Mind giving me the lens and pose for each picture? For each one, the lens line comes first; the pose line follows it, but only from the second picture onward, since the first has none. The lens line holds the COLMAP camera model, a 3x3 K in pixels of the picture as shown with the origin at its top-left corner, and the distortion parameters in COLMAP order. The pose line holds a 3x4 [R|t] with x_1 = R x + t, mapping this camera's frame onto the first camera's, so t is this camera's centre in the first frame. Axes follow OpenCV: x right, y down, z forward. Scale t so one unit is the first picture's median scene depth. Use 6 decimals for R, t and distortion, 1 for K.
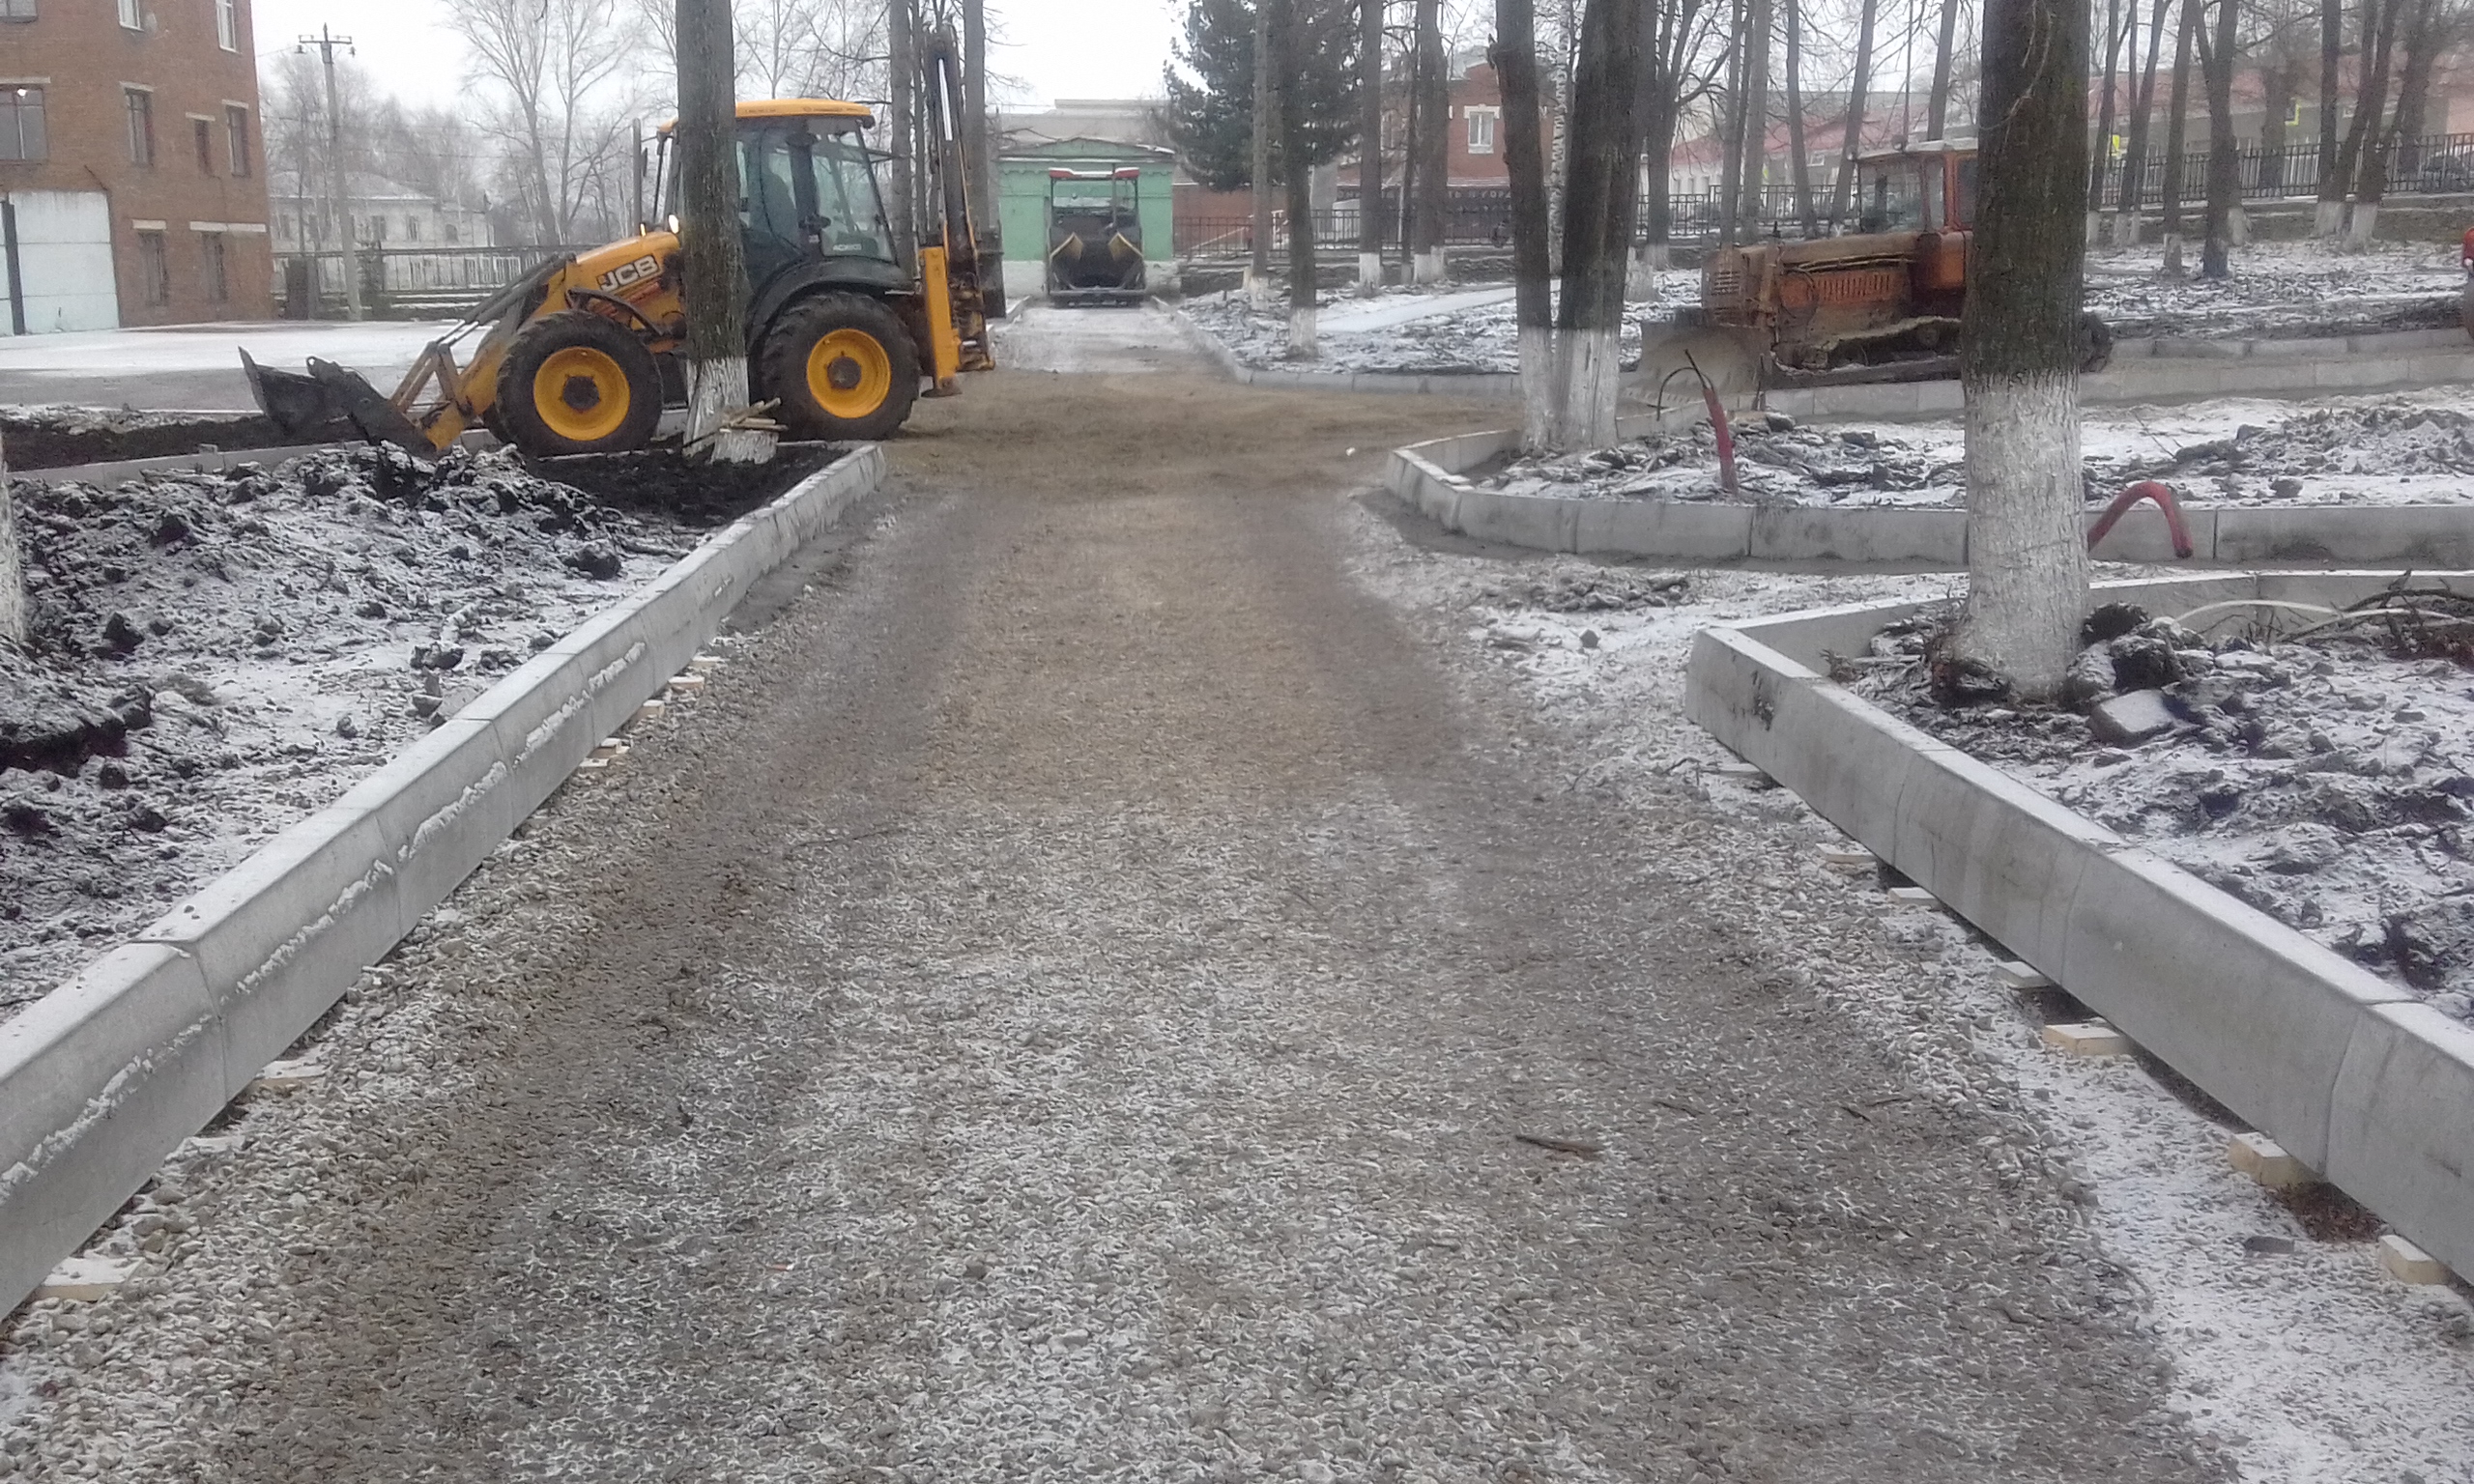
lens RADIAL K [[2267.7, 0, 1238.8], [0, 2267.7, 785.6], [0, 0, 1]] dist [0.108044, -0.213099]
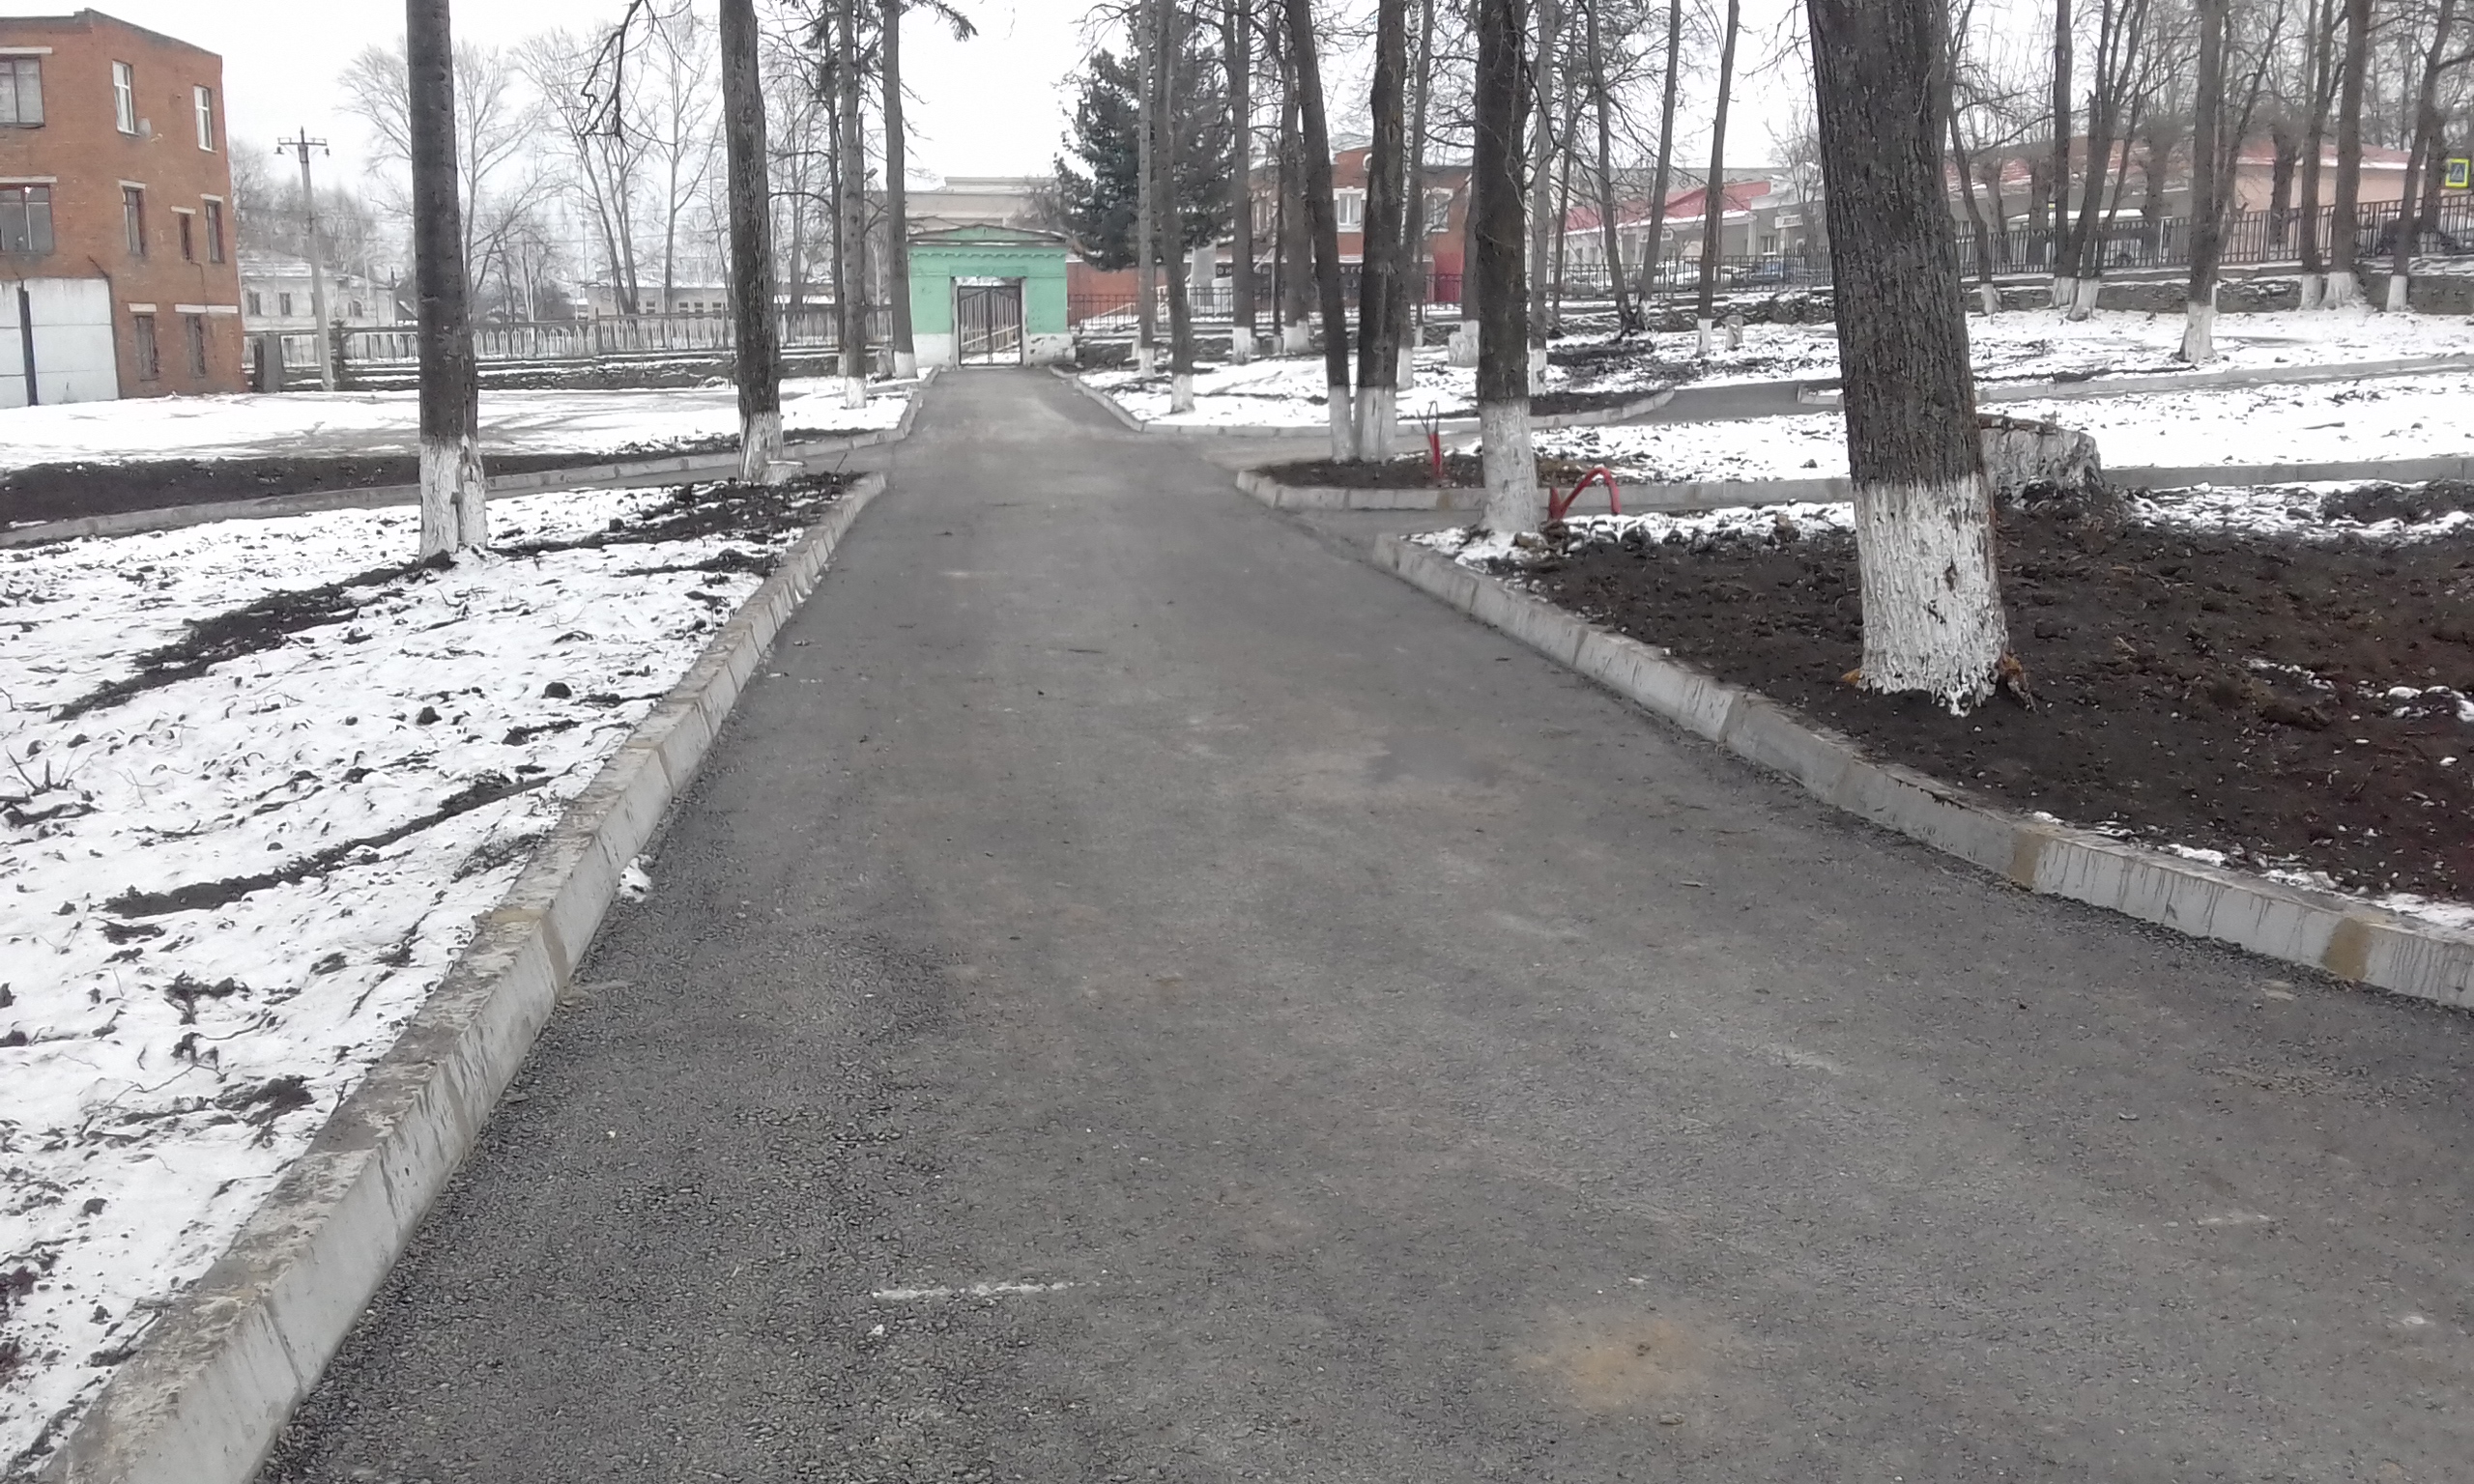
lens RADIAL K [[2267.7, 0, 1238.8], [0, 2267.7, 785.6], [0, 0, 1]] dist [0.108044, -0.213099]
pose [[0.998773, -0.016138, 0.046820, -0.001278], [0.017460, 0.999456, -0.027972, 0.024442], [-0.046343, 0.028755, 0.998512, -0.114970]]
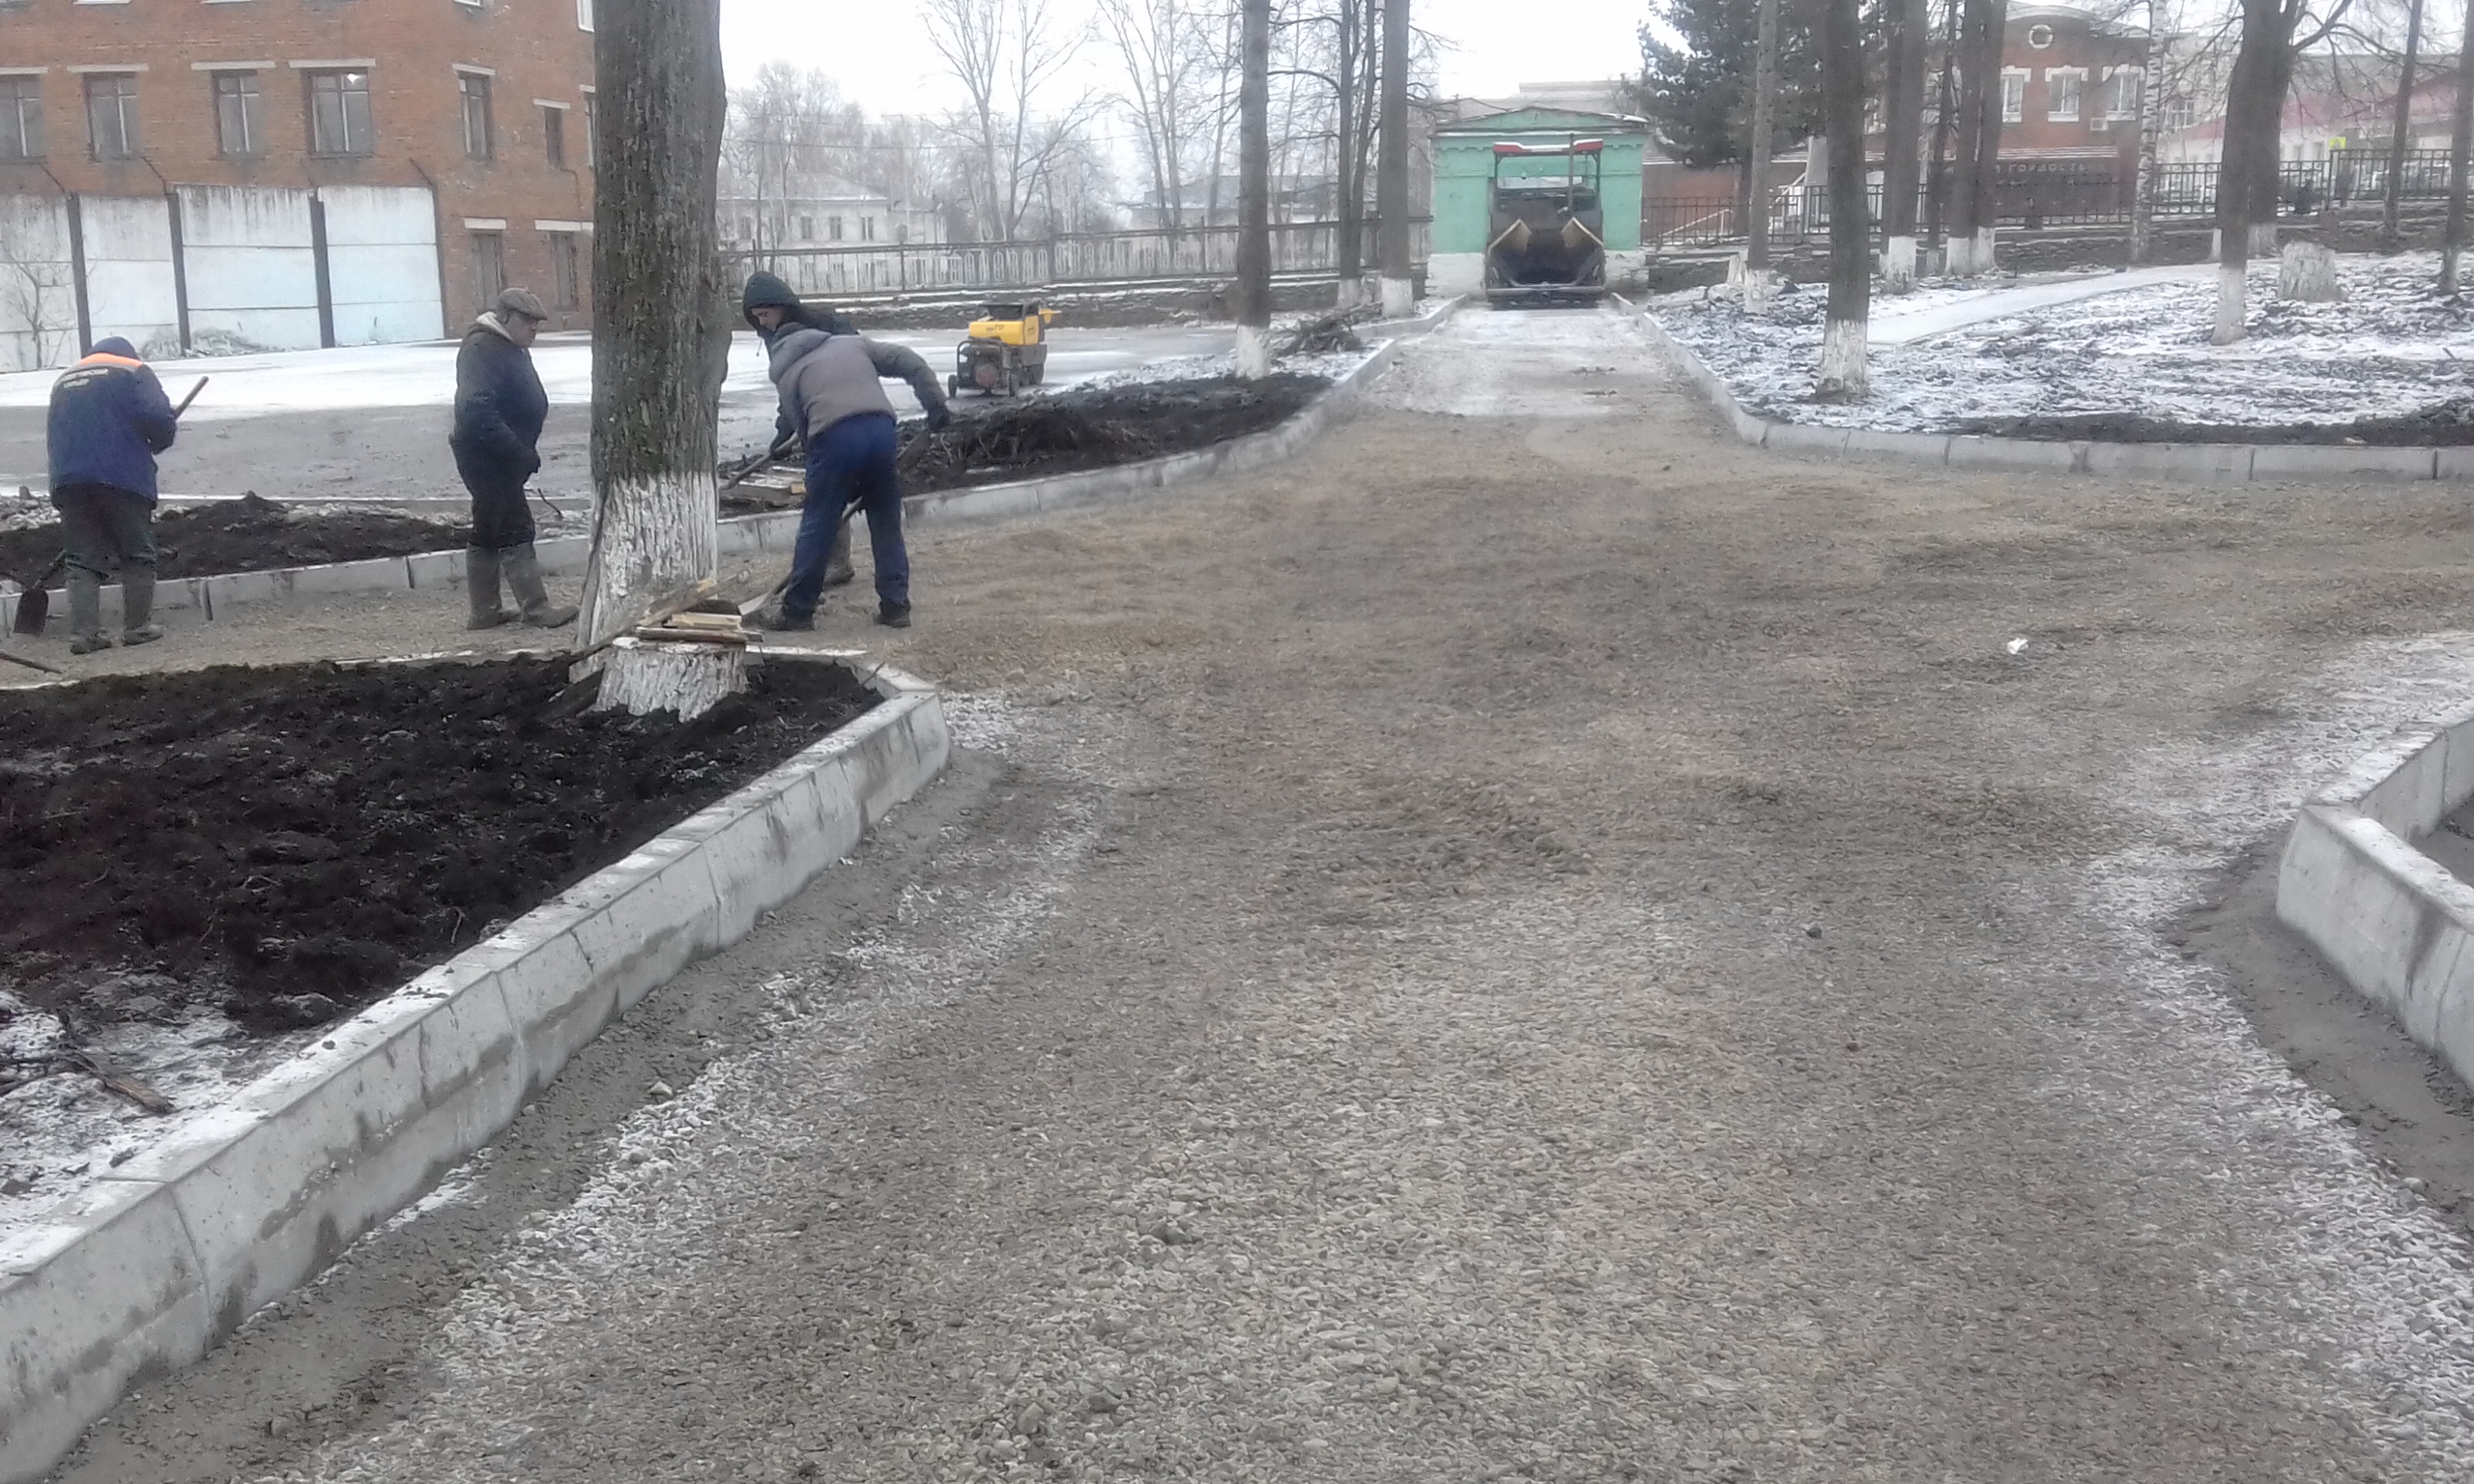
lens RADIAL K [[2293.1, 0, 1200.6], [0, 2293.1, 735.9], [0, 0, 1]] dist [0.107389, -0.227145]
pose [[0.977721, 0.034228, -0.207099, -0.005450], [-0.038235, 0.999150, -0.015378, -0.037503], [0.206396, 0.022953, 0.978199, 0.161649]]
